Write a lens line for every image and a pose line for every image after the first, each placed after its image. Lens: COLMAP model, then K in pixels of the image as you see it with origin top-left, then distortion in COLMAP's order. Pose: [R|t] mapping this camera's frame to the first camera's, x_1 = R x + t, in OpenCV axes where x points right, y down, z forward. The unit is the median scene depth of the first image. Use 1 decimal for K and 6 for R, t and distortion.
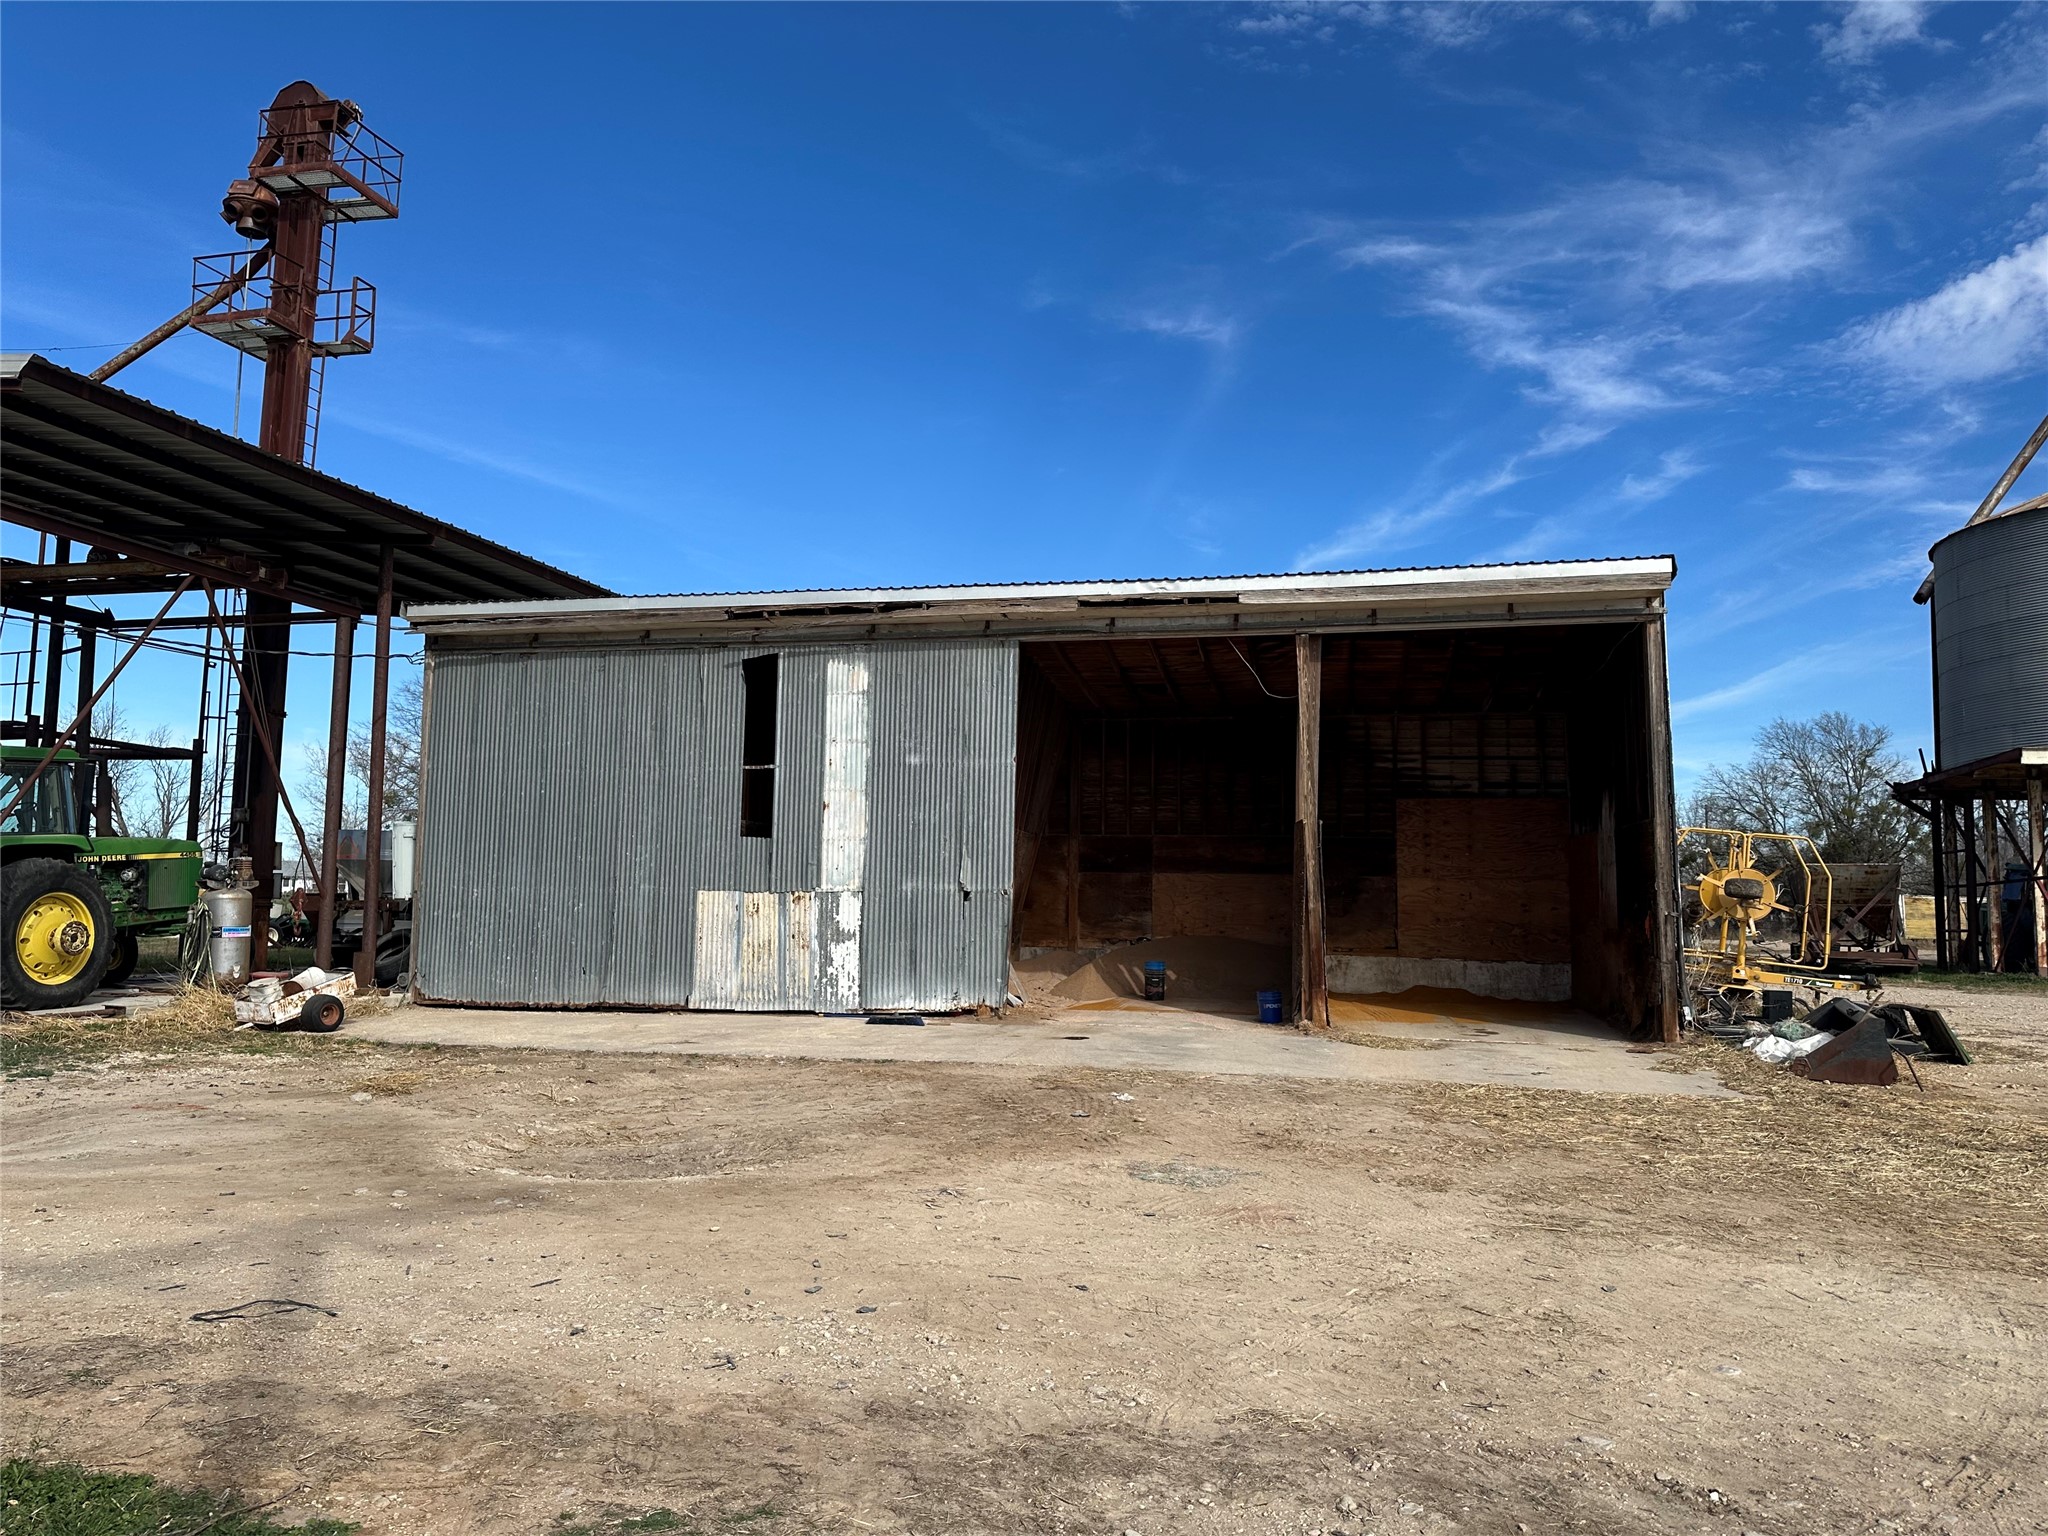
lens RADIAL K [[1436.9, 0, 1024.0], [0, 1436.9, 768.0], [0, 0, 1]] dist [0.125927, -0.205796]
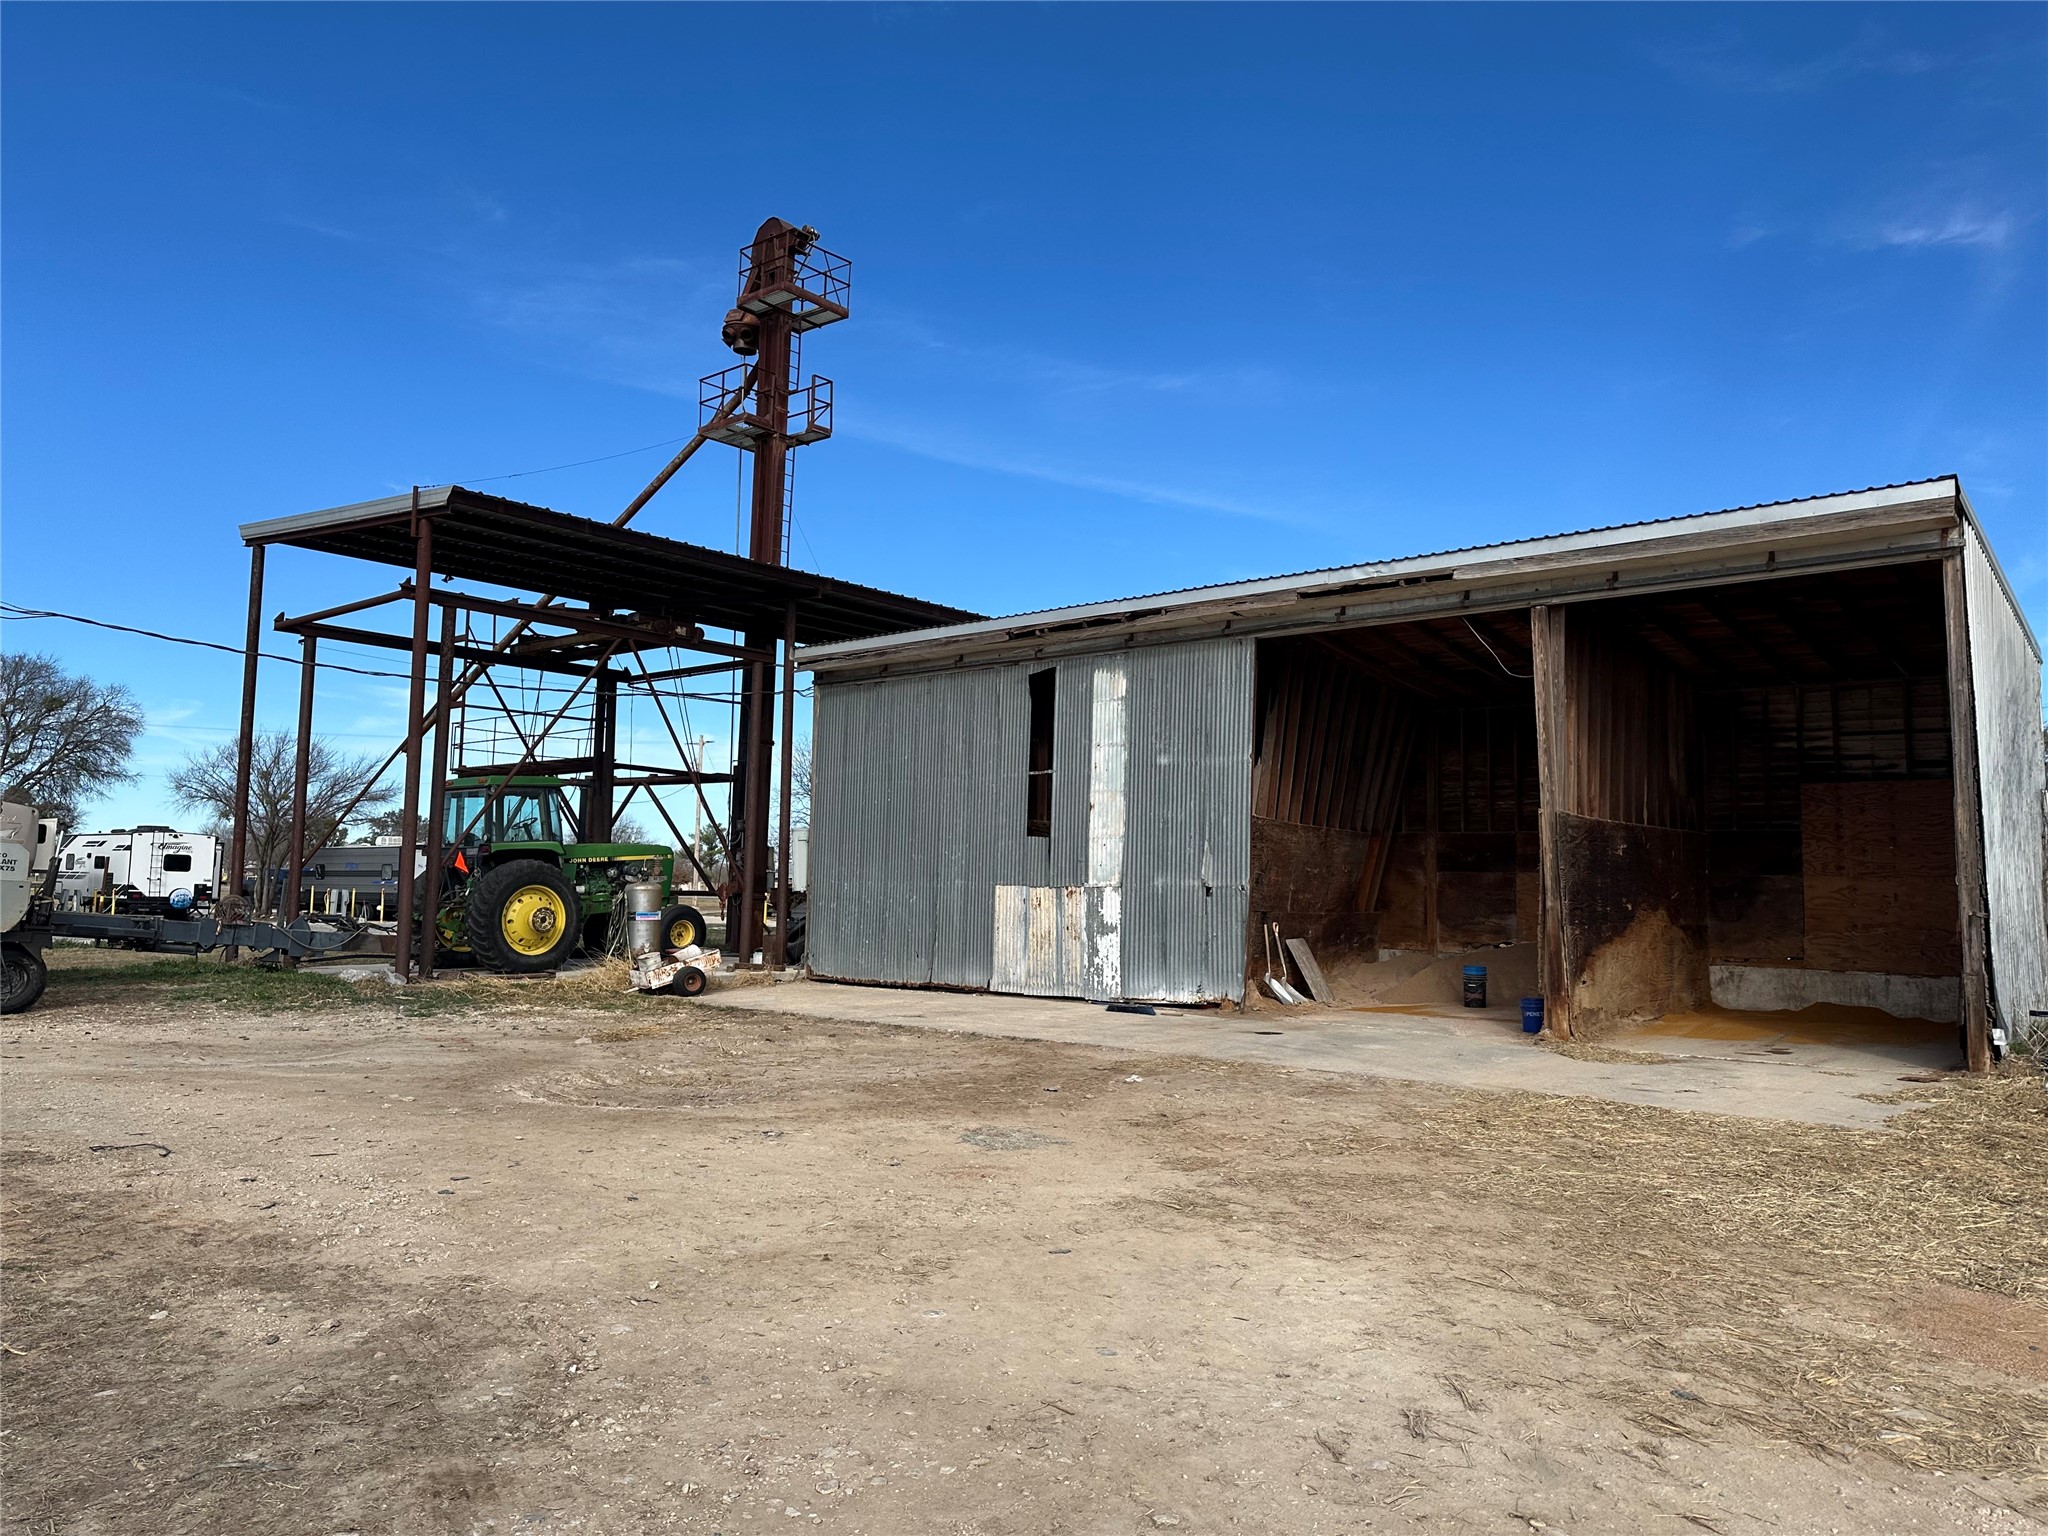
lens RADIAL K [[1436.3, 0, 1023.1], [0, 1436.3, 775.2], [0, 0, 1]] dist [0.113575, -0.153370]
pose [[0.887241, -0.033586, -0.460081, 0.306150], [0.033056, 0.999411, -0.009212, 0.011070], [0.460120, -0.007035, 0.887829, 0.030476]]
